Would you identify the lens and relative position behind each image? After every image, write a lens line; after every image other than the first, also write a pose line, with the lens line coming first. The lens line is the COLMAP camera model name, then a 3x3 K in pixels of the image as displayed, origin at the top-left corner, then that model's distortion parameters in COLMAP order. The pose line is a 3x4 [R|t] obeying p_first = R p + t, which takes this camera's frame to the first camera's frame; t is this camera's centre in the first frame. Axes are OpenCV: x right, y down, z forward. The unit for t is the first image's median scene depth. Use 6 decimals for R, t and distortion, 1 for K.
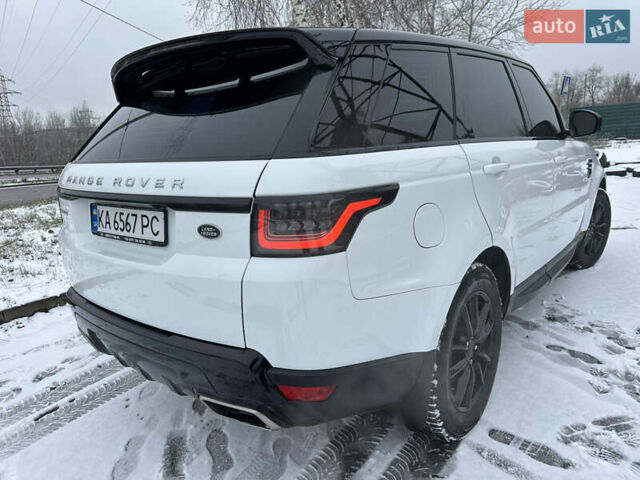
lens RADIAL K [[469.8, 0, 324.9], [0, 469.8, 238.9], [0, 0, 1]] dist [0.002939, -0.004303]
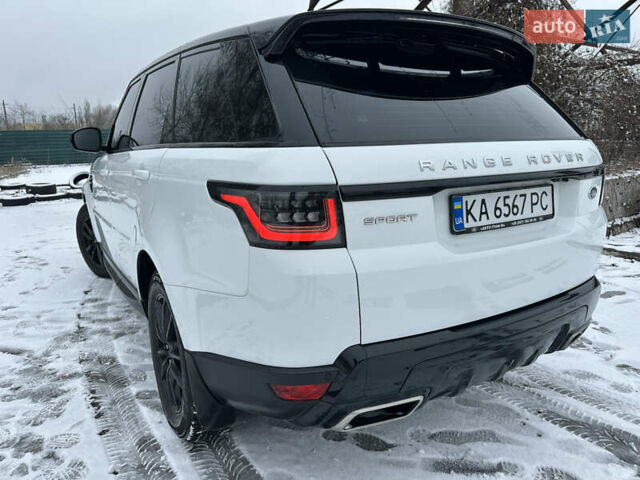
lens RADIAL K [[452.0, 0, 322.5], [0, 452.0, 241.4], [0, 0, 1]] dist [0.004235, -0.004650]
pose [[0.320675, -0.143113, 0.936315, -1.144385], [0.206345, 0.975333, 0.078407, -0.093519], [-0.924440, 0.168061, 0.342296, 0.866068]]
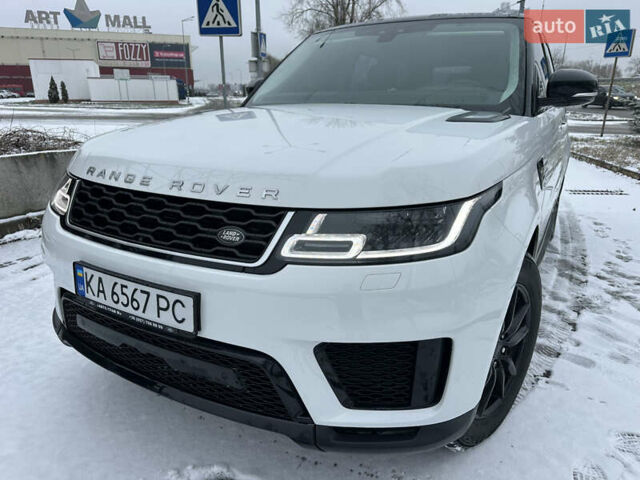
lens RADIAL K [[452.5, 0, 322.2], [0, 452.5, 245.7], [0, 0, 1]] dist [0.005055, -0.008780]
pose [[-0.985536, 0.094560, -0.140631, 0.869381], [0.004424, 0.843921, 0.536449, -0.718161], [0.169408, 0.528068, -0.832133, 3.050683]]
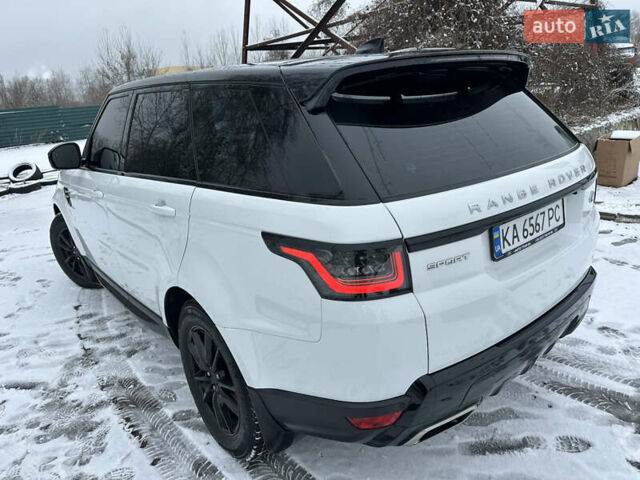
lens RADIAL K [[451.6, 0, 326.8], [0, 451.6, 239.2], [0, 0, 1]] dist [0.001668, -0.000204]
pose [[0.191741, -0.249585, 0.949180, -1.202064], [0.282108, 0.940326, 0.190269, -0.265168], [-0.940027, 0.231289, 0.250709, 0.978657]]
